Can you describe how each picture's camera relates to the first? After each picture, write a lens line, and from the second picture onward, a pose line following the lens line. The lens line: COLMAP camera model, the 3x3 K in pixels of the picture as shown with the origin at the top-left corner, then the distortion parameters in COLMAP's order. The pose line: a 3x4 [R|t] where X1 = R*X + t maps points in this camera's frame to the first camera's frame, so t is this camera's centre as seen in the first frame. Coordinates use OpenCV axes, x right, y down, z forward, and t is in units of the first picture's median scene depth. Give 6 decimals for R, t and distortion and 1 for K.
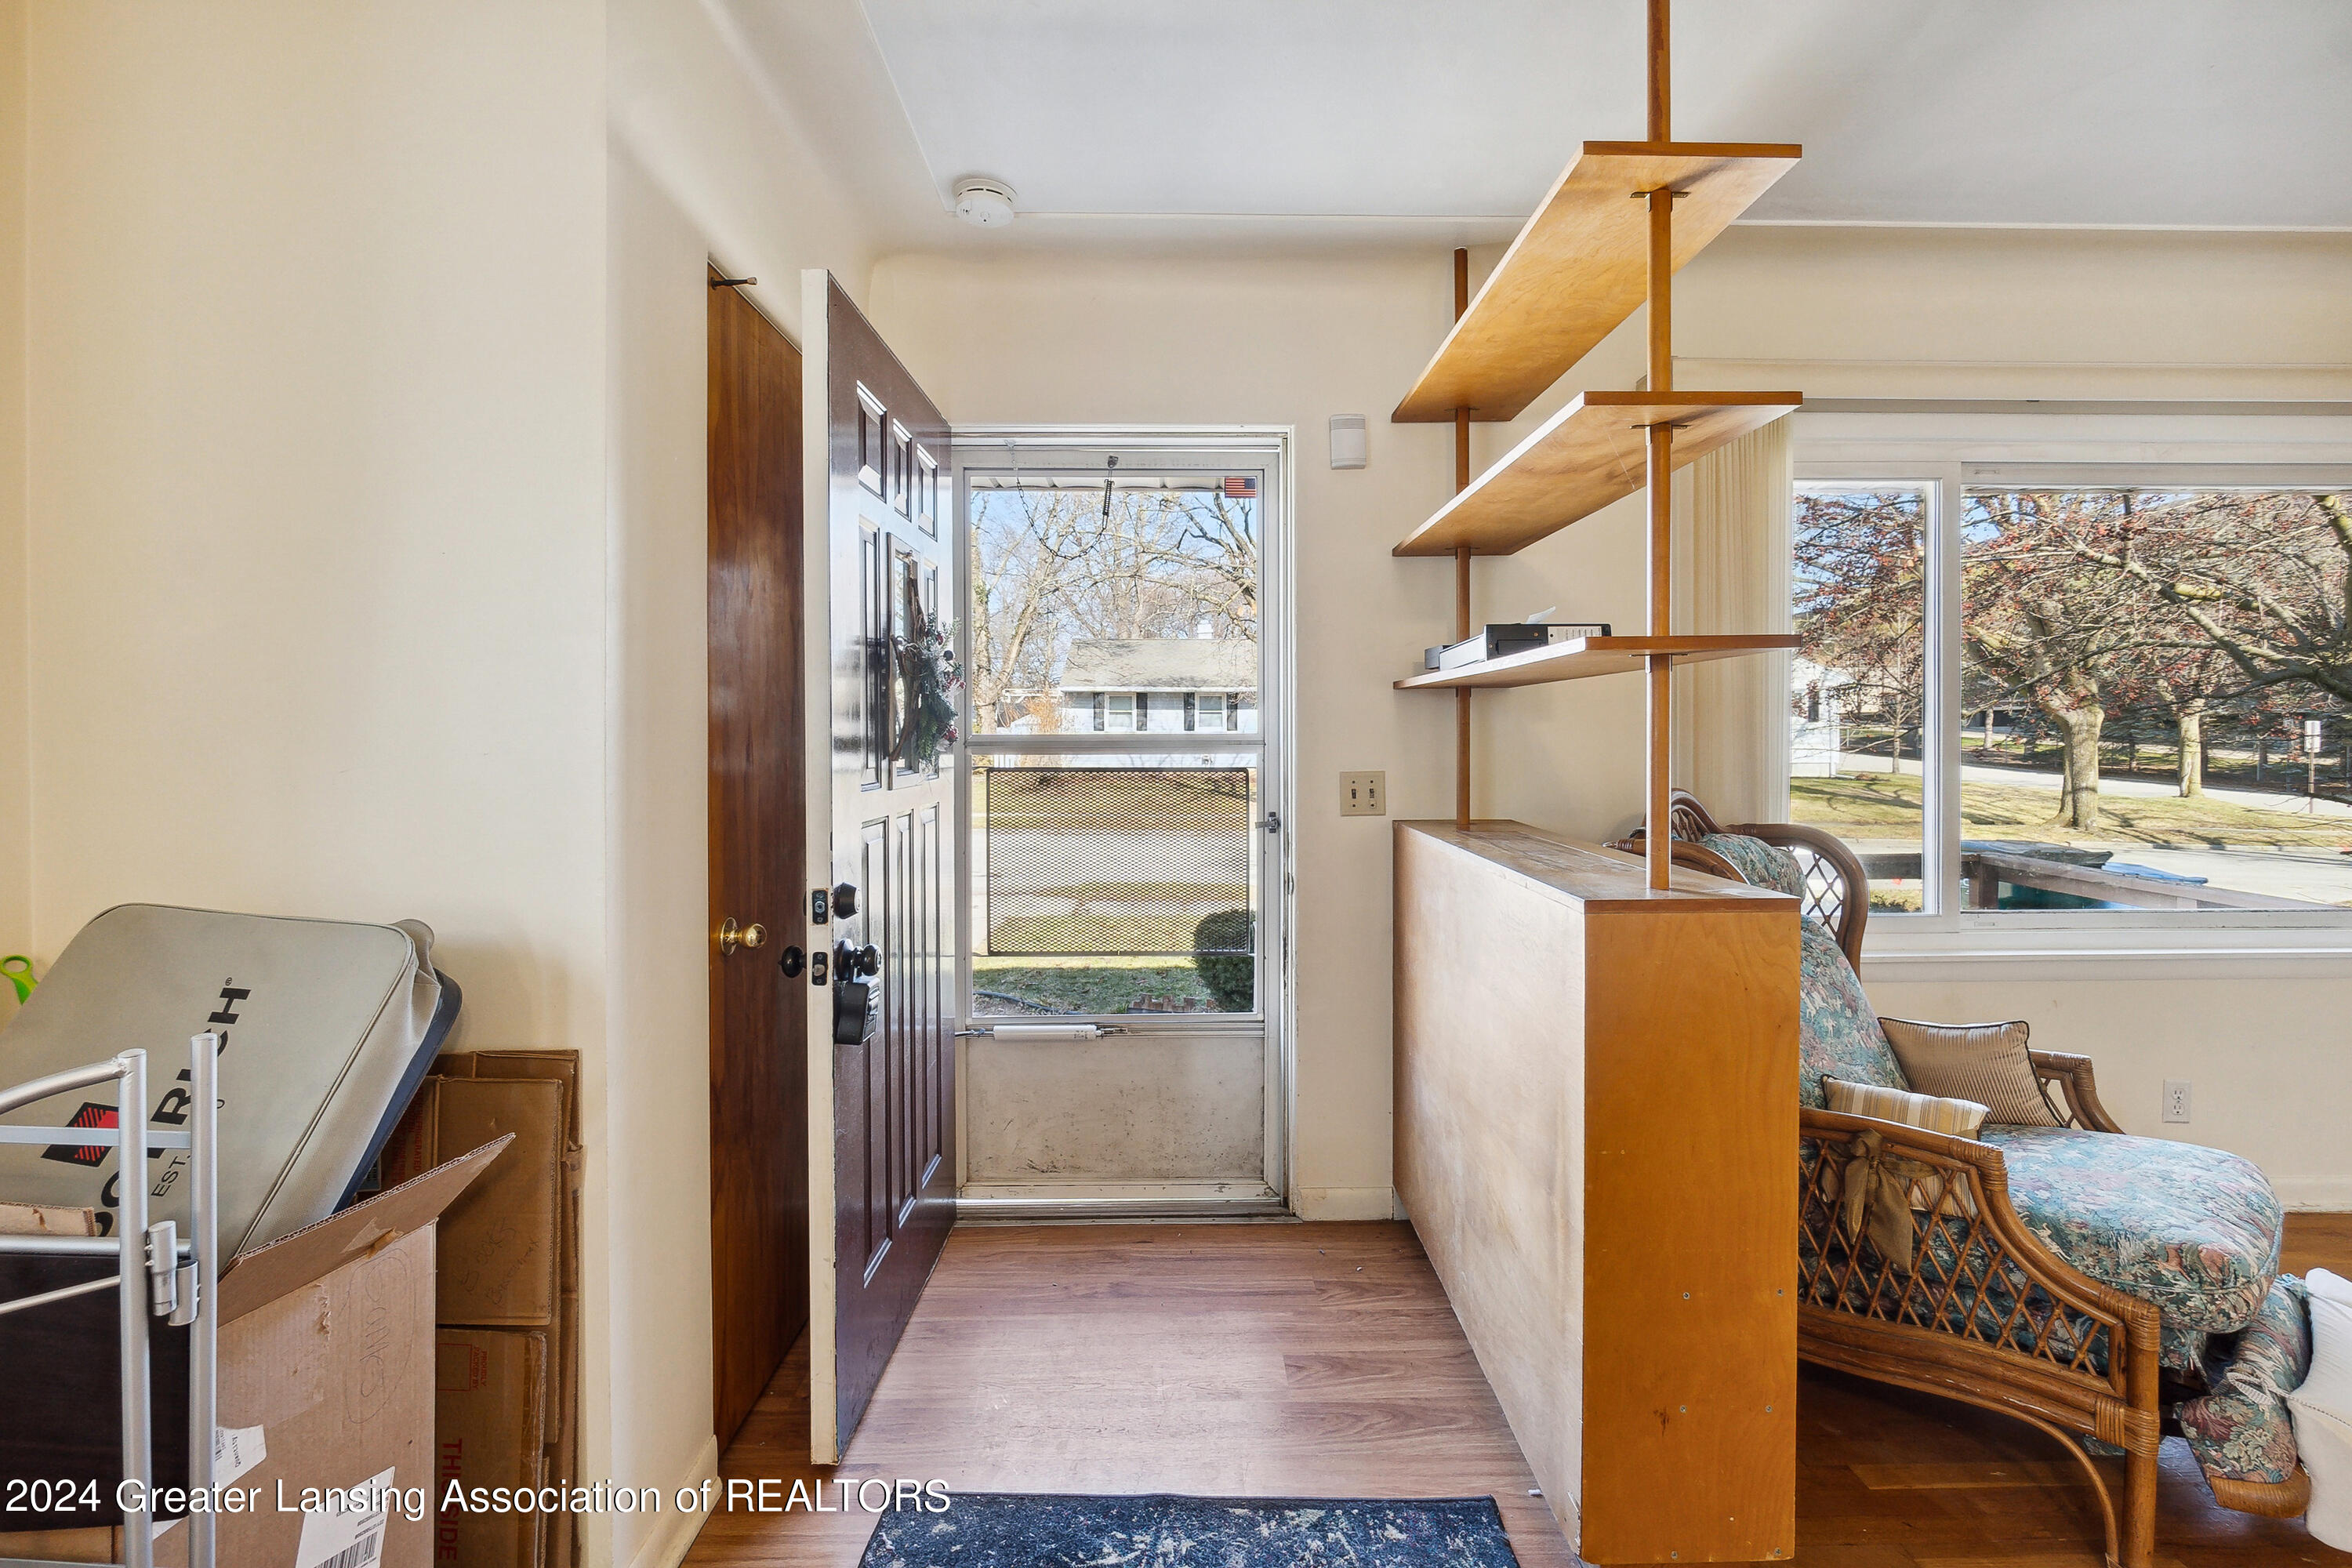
lens RADIAL K [[1015.9, 0, 1179.9], [0, 1015.9, 740.4], [0, 0, 1]] dist [-0.000513, 0.000089]
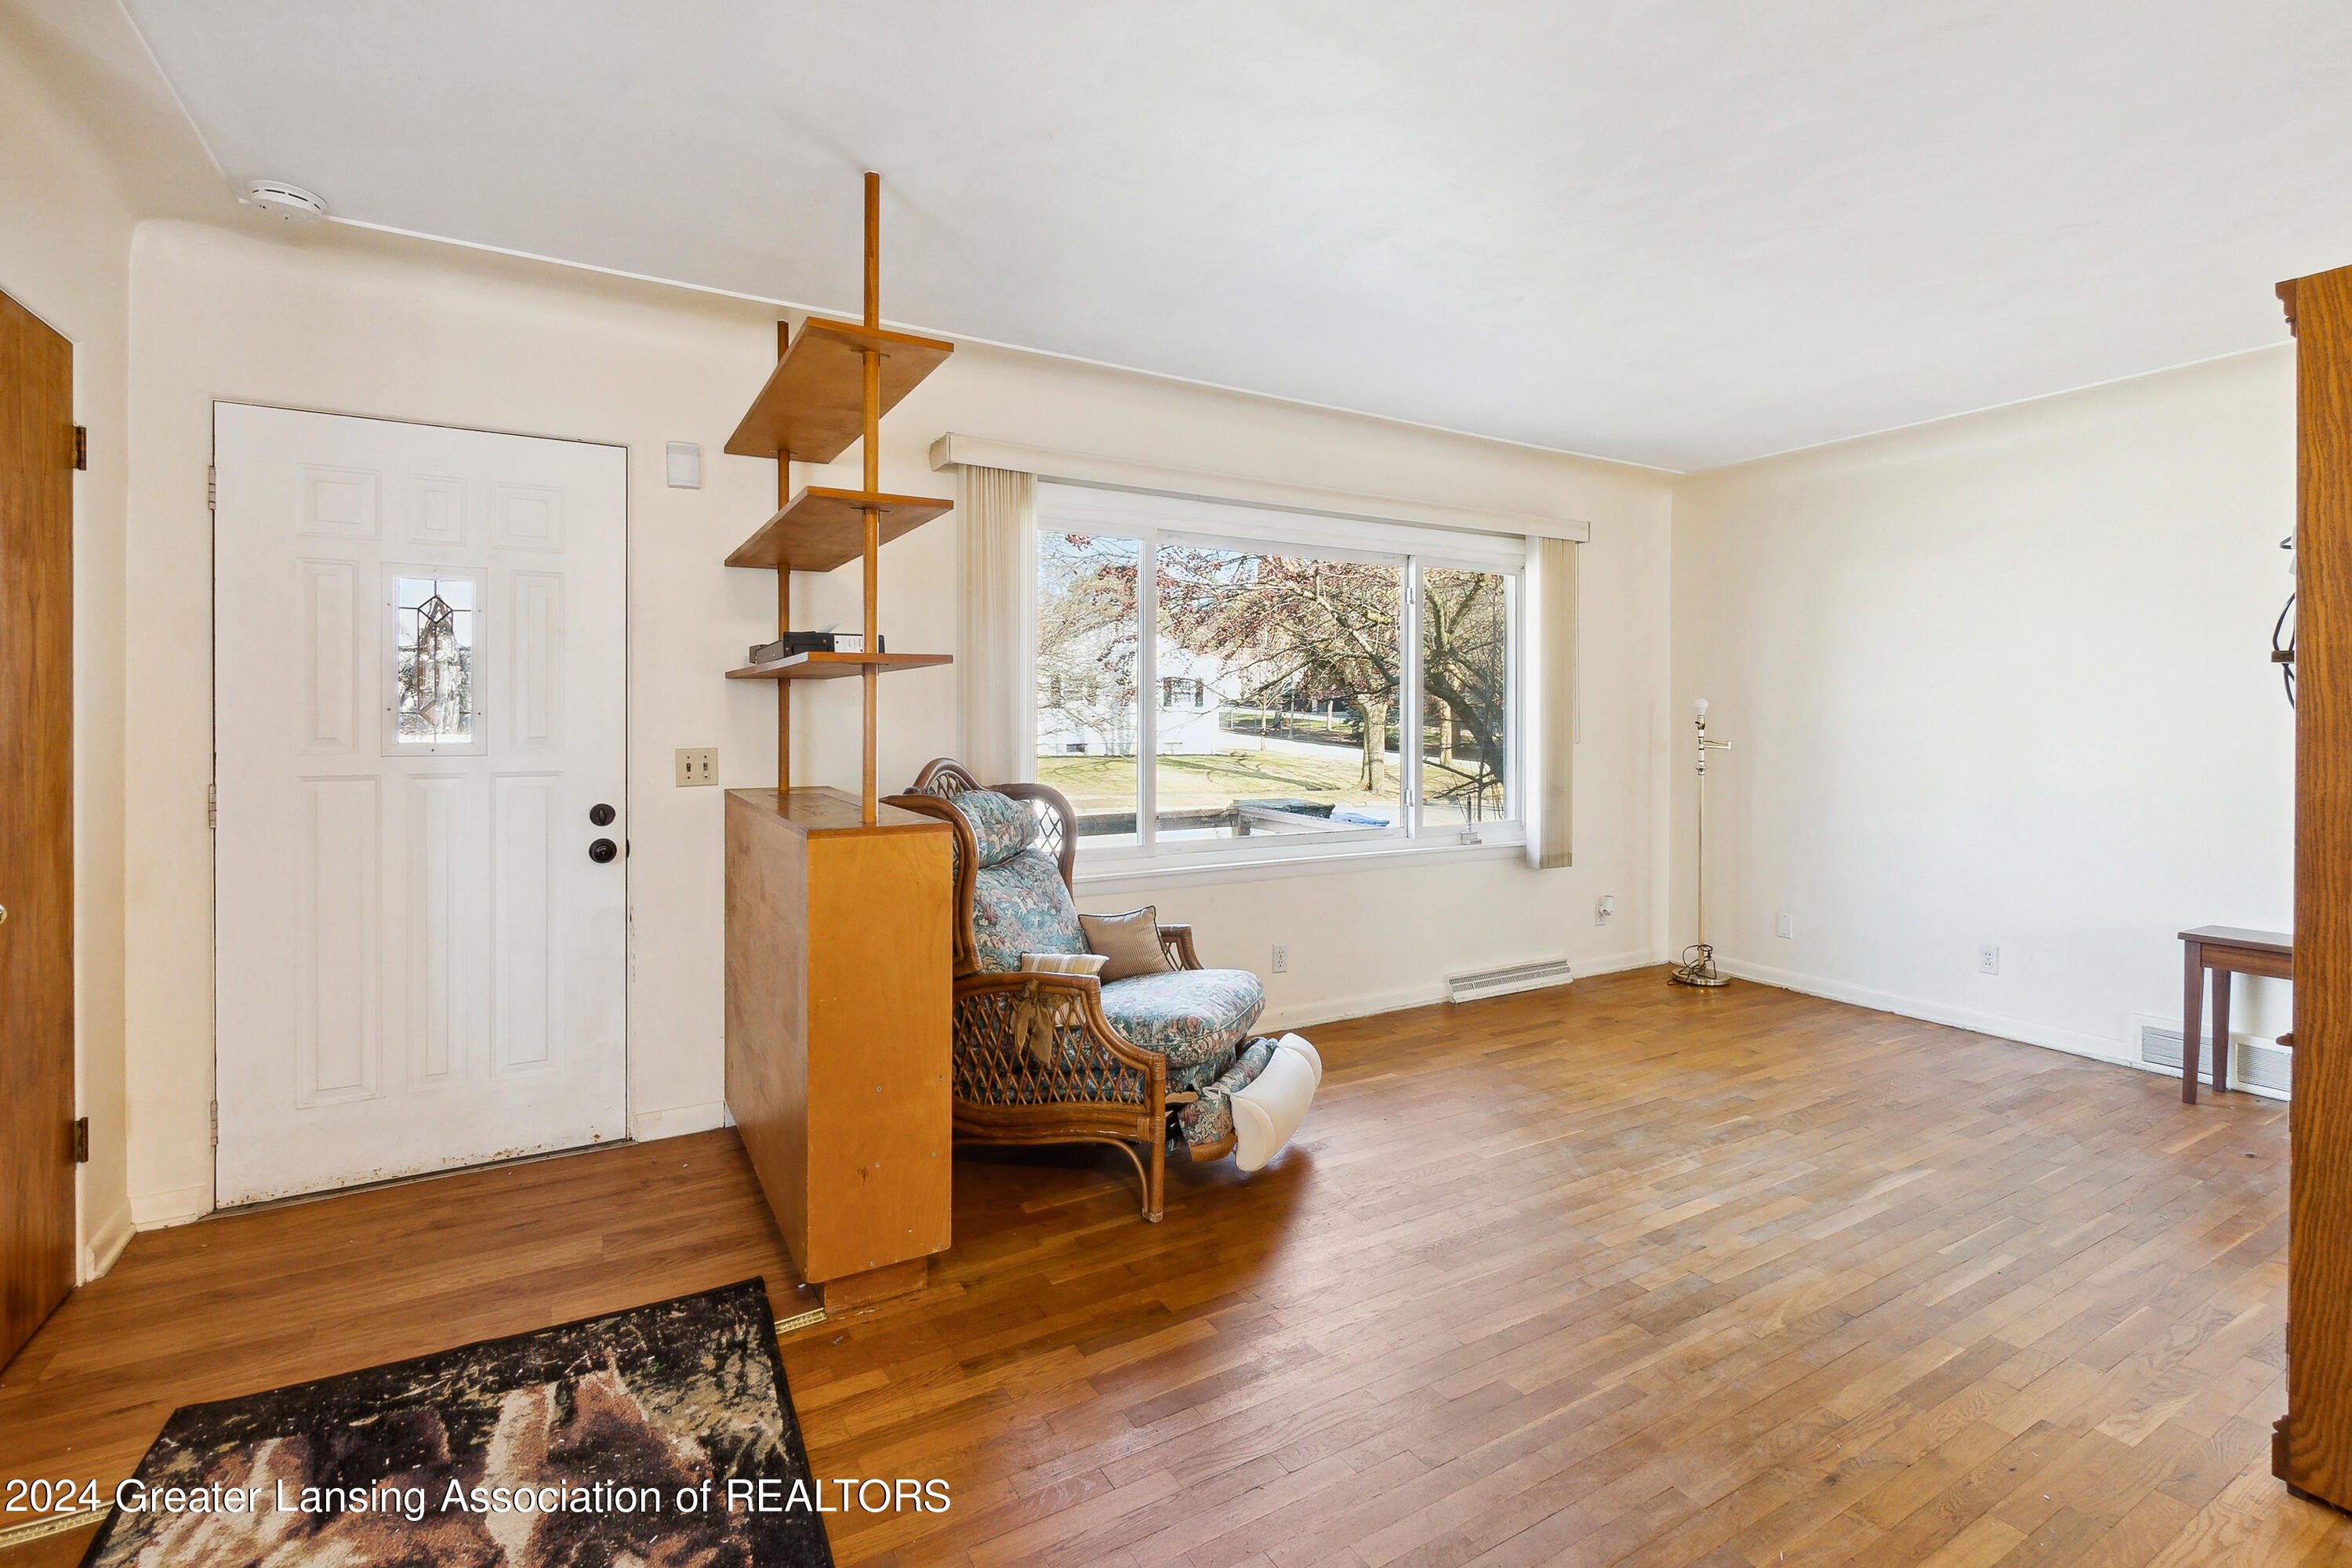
lens RADIAL K [[1072.1, 0, 1180.9], [0, 1072.1, 721.1], [0, 0, 1]] dist [-0.001076, 0.001011]
pose [[0.870857, 0.002663, 0.491529, 0.080754], [-0.002290, 0.999996, -0.001360, -0.000502], [-0.491531, 0.000059, 0.870860, -0.479146]]
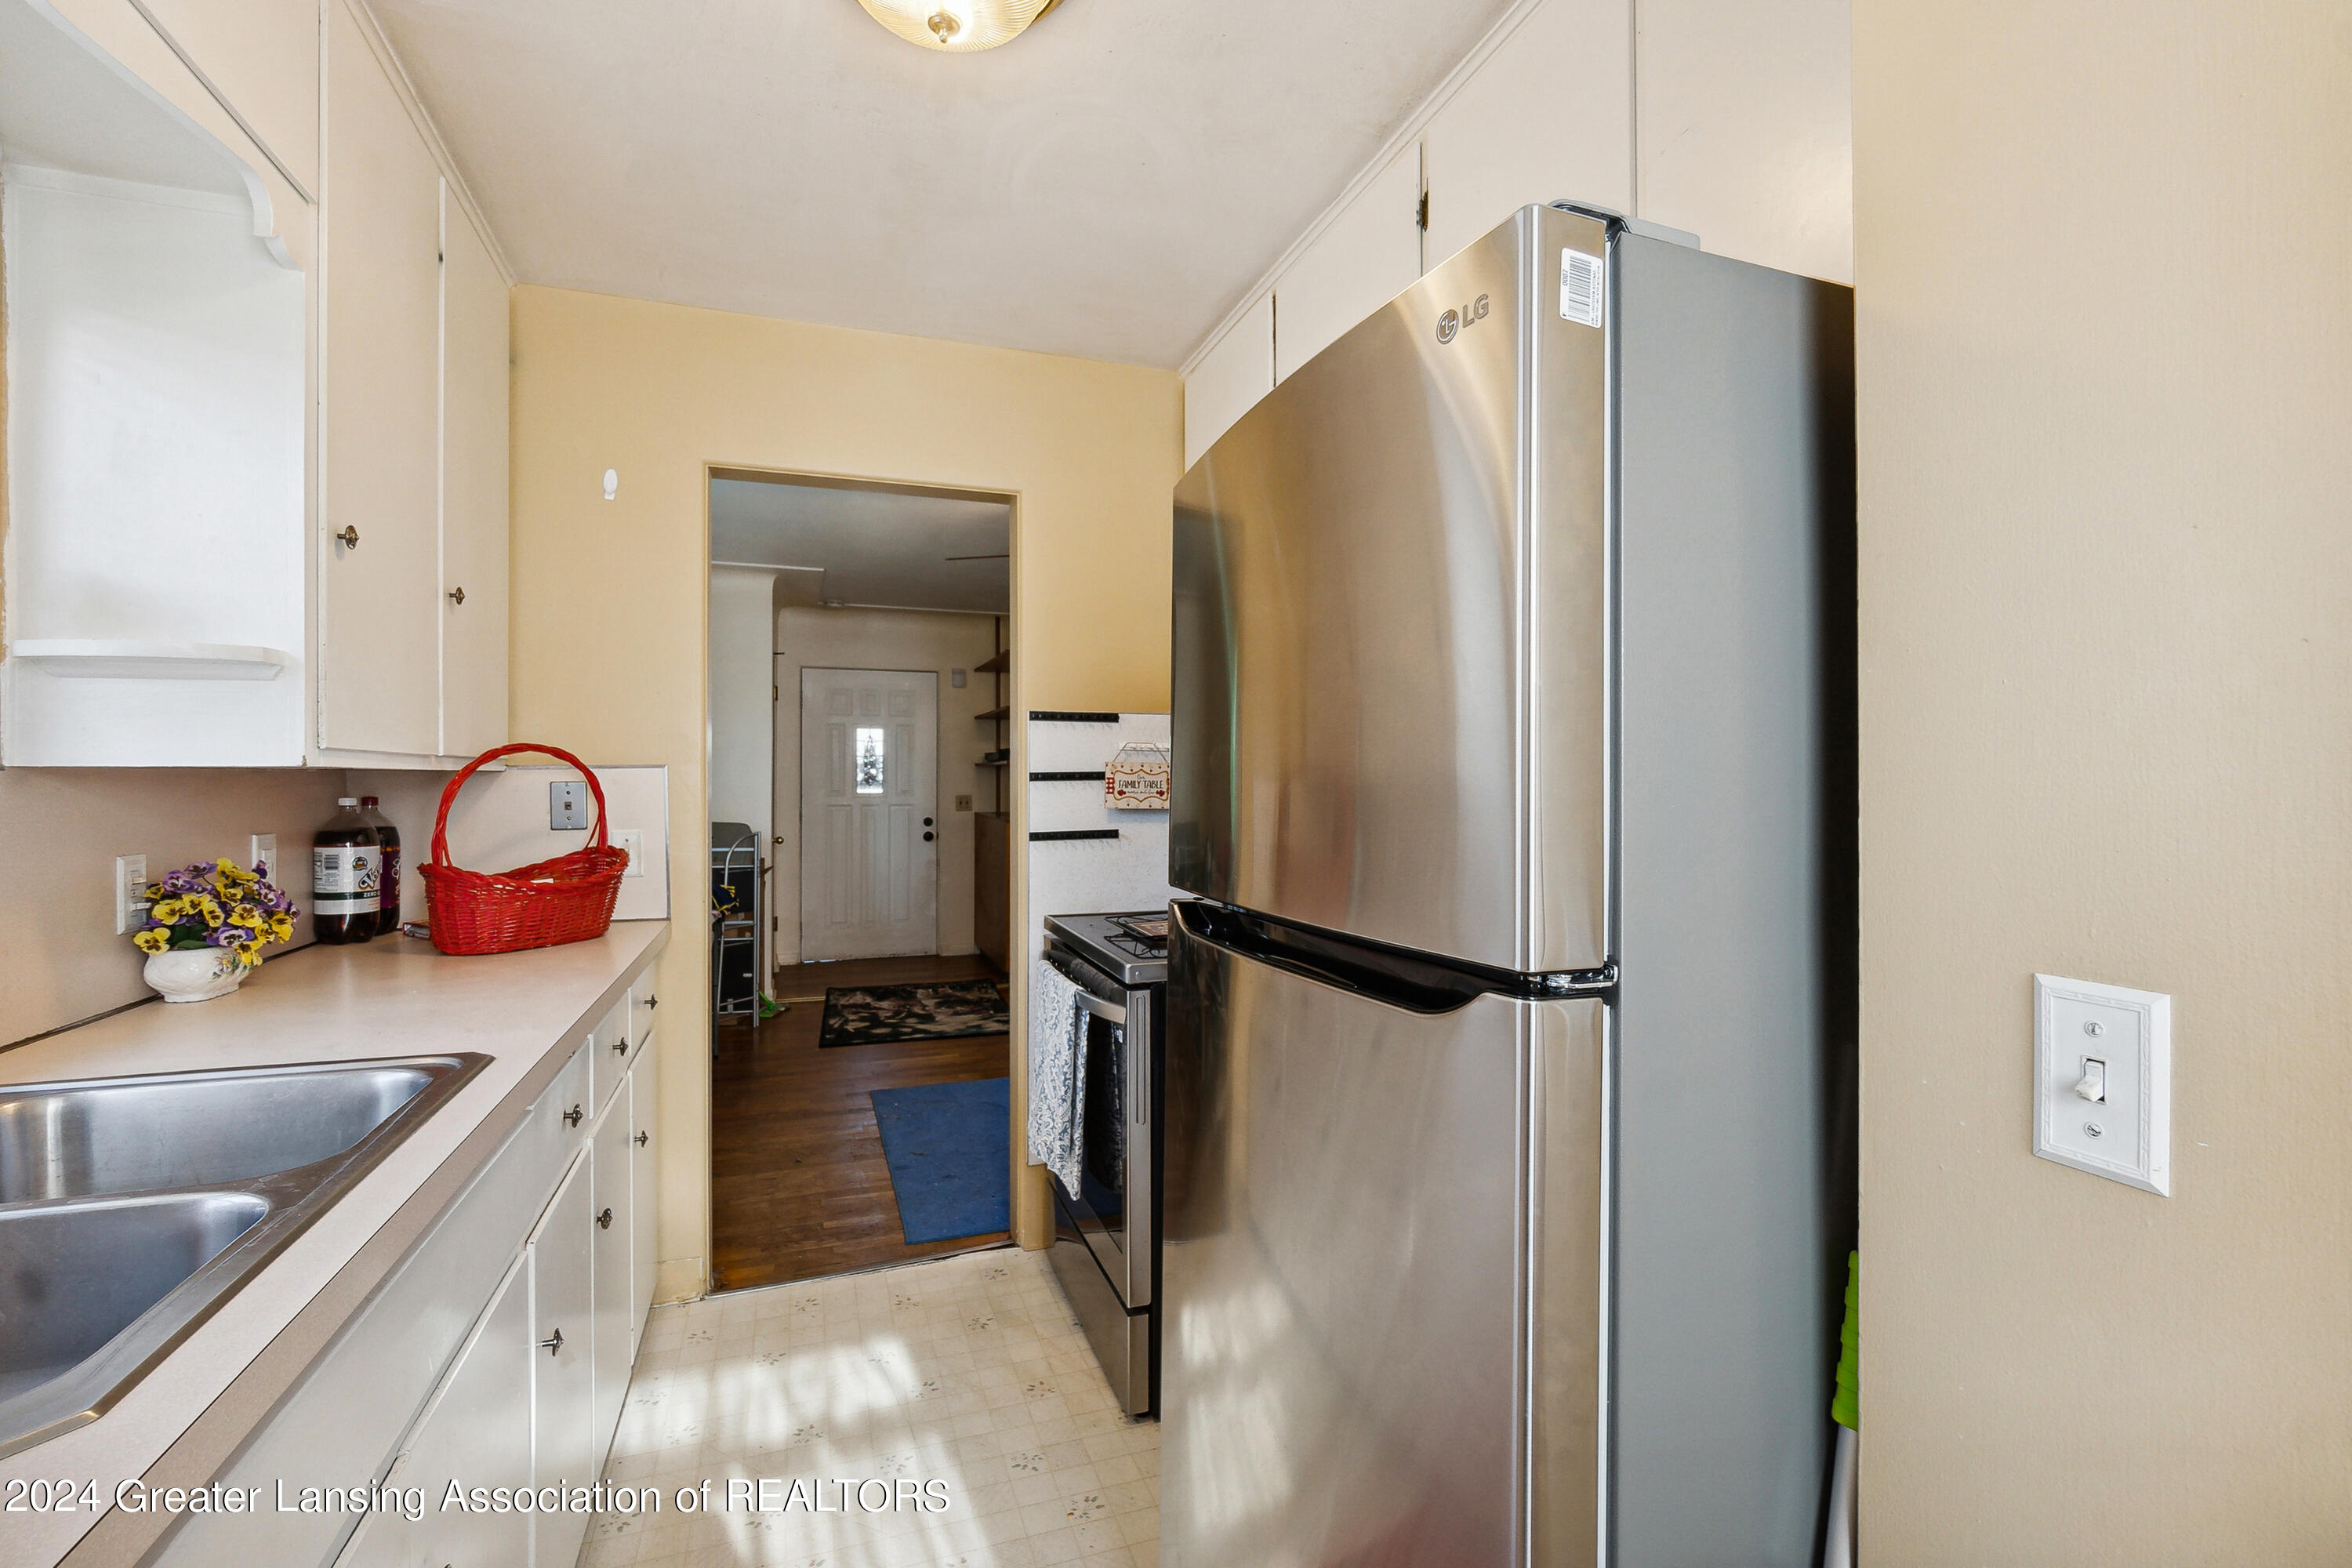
lens RADIAL K [[1039.7, 0, 1177.4], [0, 1039.7, 780.9], [0, 0, 1]] dist [-0.002684, -0.000251]
pose [[0.948358, 0.003910, 0.317178, -0.235529], [-0.001789, 0.999974, -0.006980, 0.015136], [-0.317197, 0.006052, 0.948340, -2.616900]]
